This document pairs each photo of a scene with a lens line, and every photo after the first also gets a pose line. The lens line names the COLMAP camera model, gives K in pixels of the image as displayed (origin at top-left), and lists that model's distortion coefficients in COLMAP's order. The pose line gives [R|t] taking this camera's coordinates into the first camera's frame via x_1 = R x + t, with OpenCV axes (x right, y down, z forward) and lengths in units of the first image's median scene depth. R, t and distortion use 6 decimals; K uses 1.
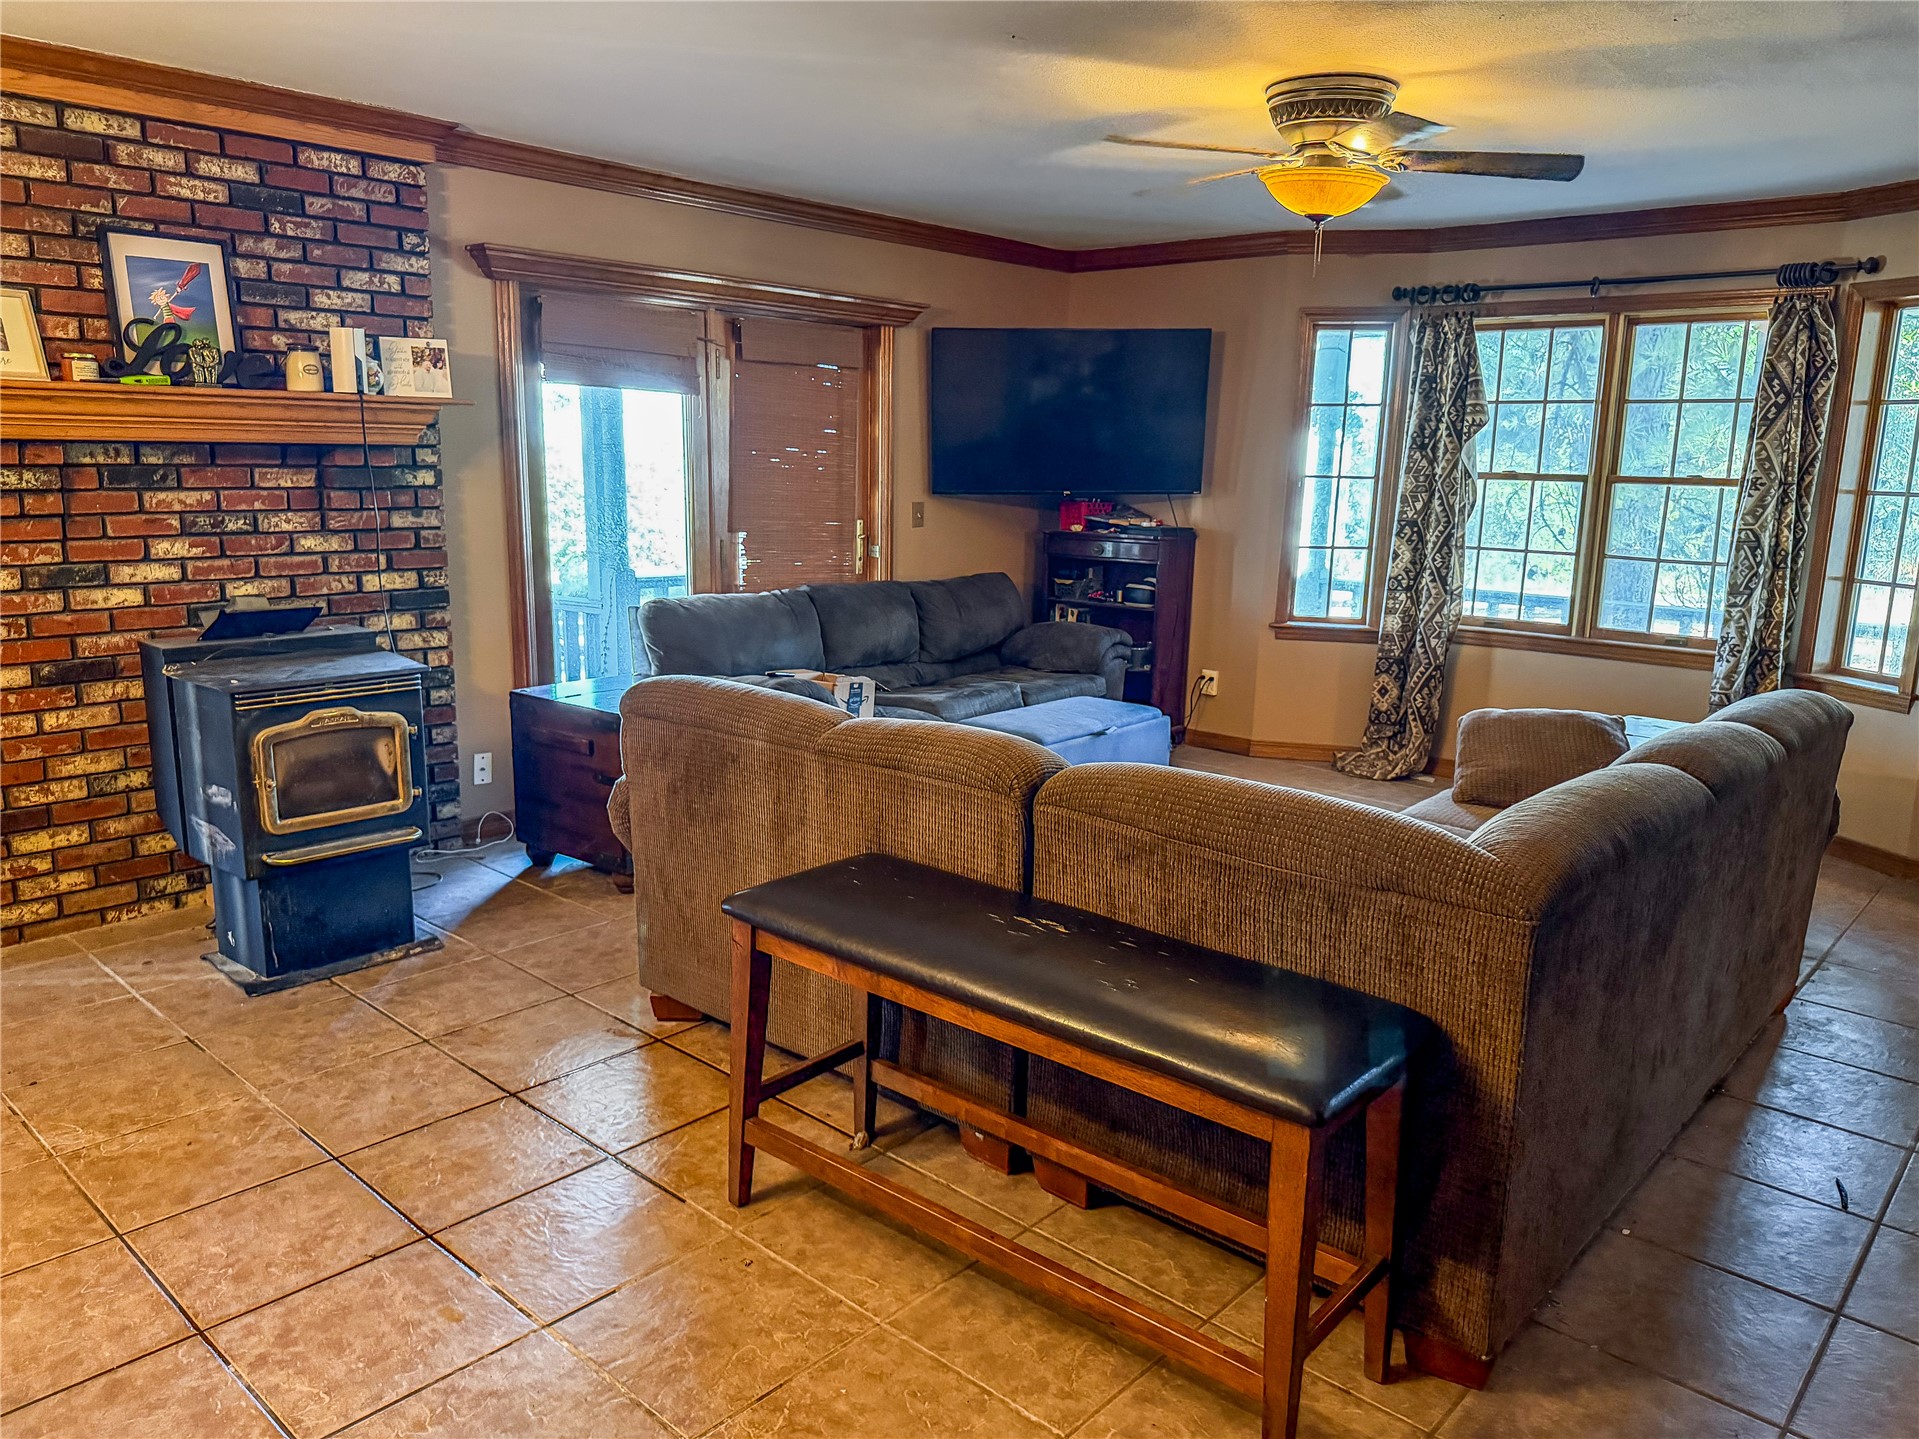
lens RADIAL K [[1368.0, 0, 959.5], [0, 1368.0, 719.5], [0, 0, 1]] dist [0.001674, 0.003670]
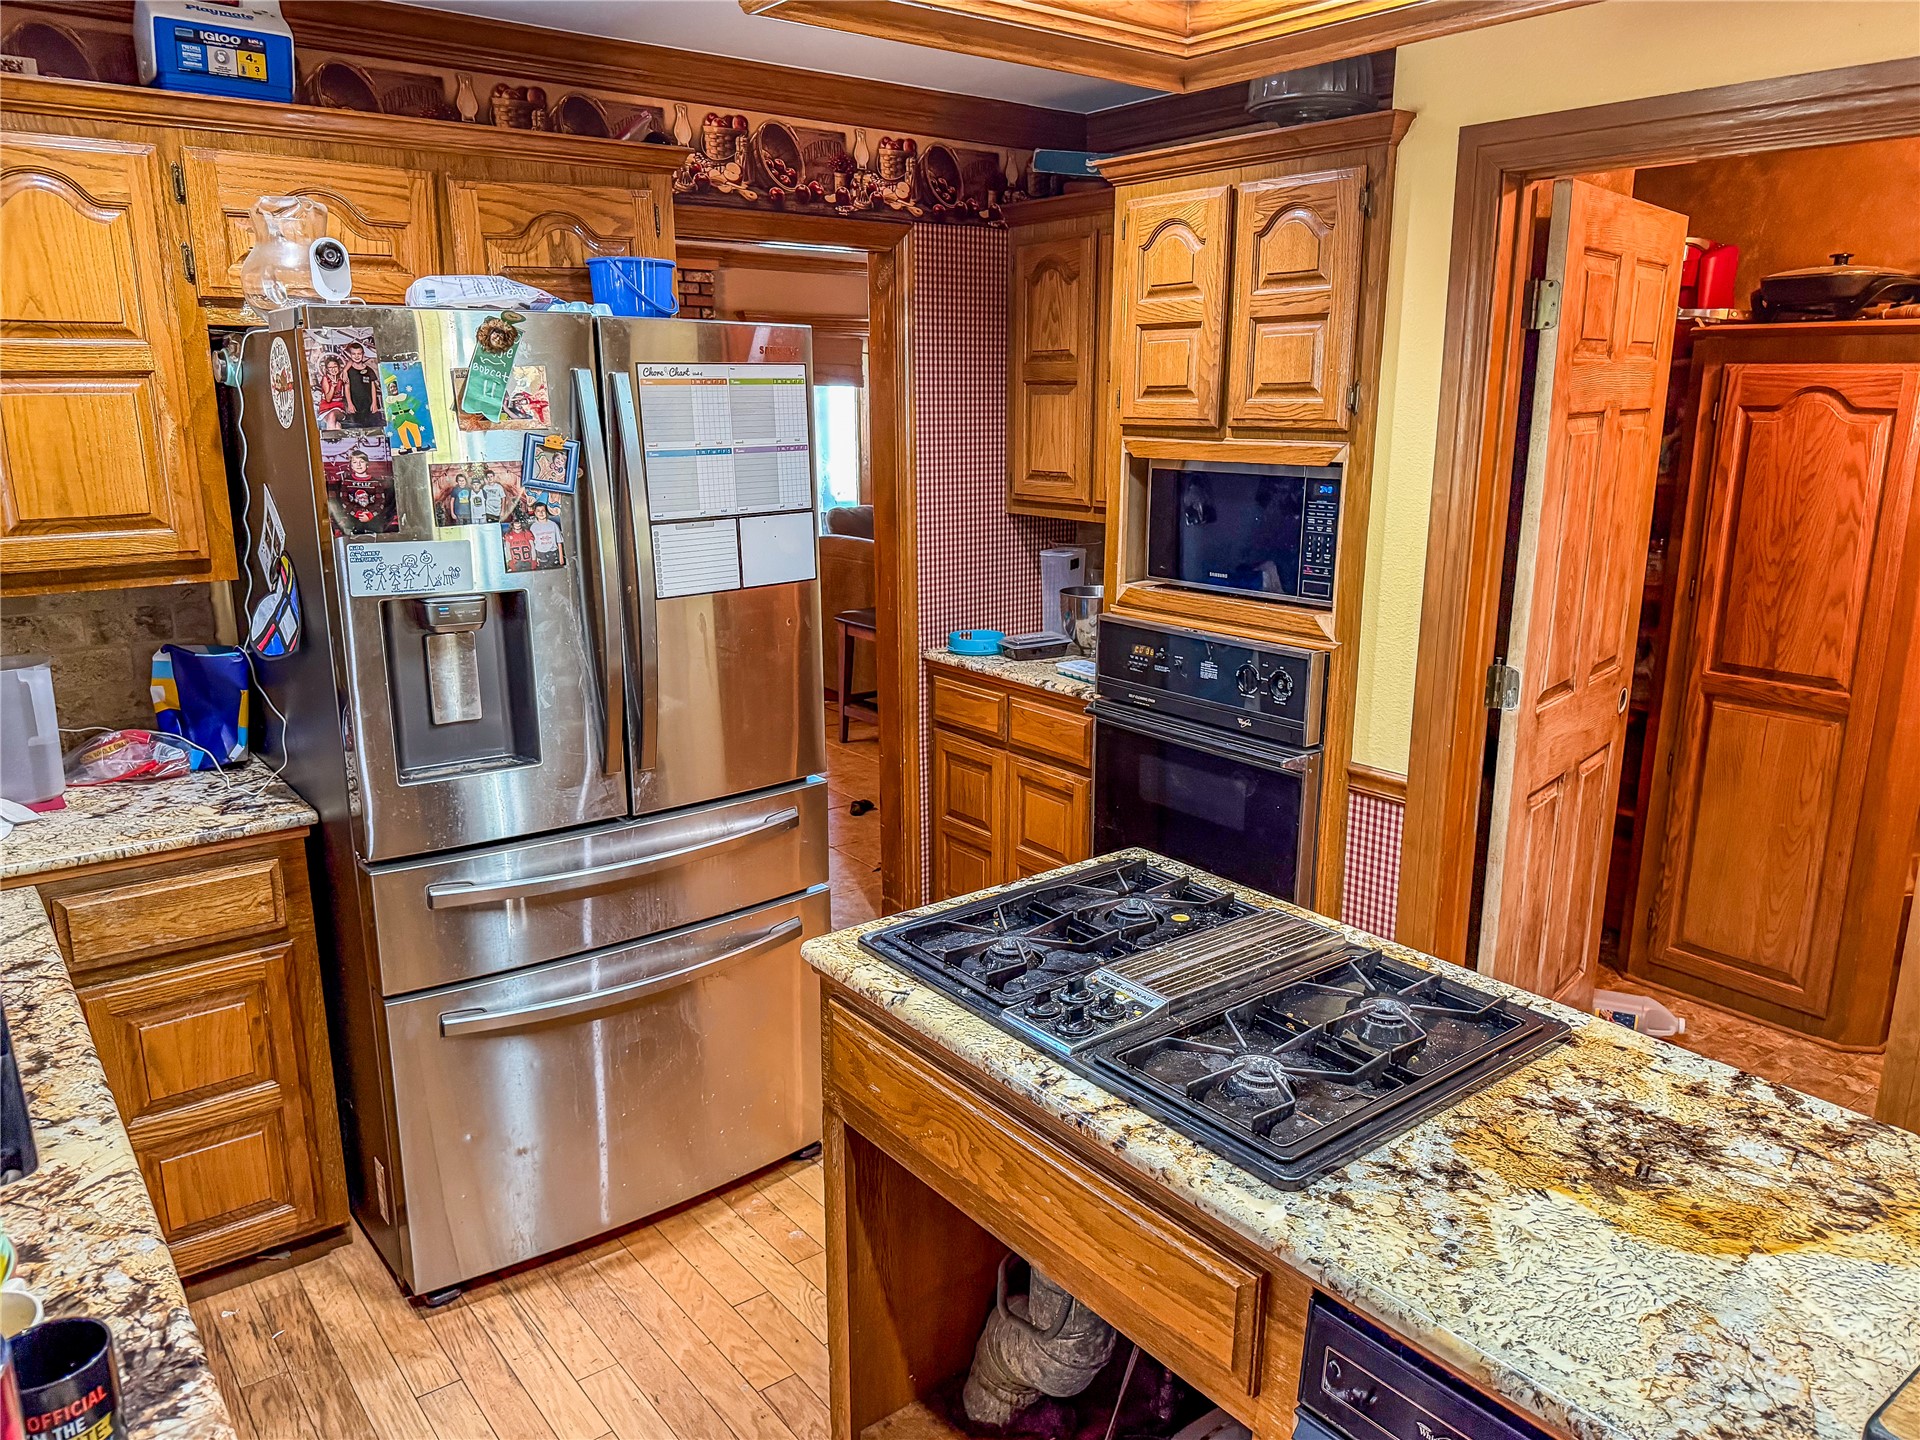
lens RADIAL K [[1365.6, 0, 960.0], [0, 1365.6, 720.0], [0, 0, 1]] dist [0.084412, -0.094512]
pose [[0.984711, 0.022265, -0.172765, 0.291153], [-0.015262, 0.999011, 0.041756, 0.129300], [0.173524, -0.038480, 0.984078, -0.850682]]
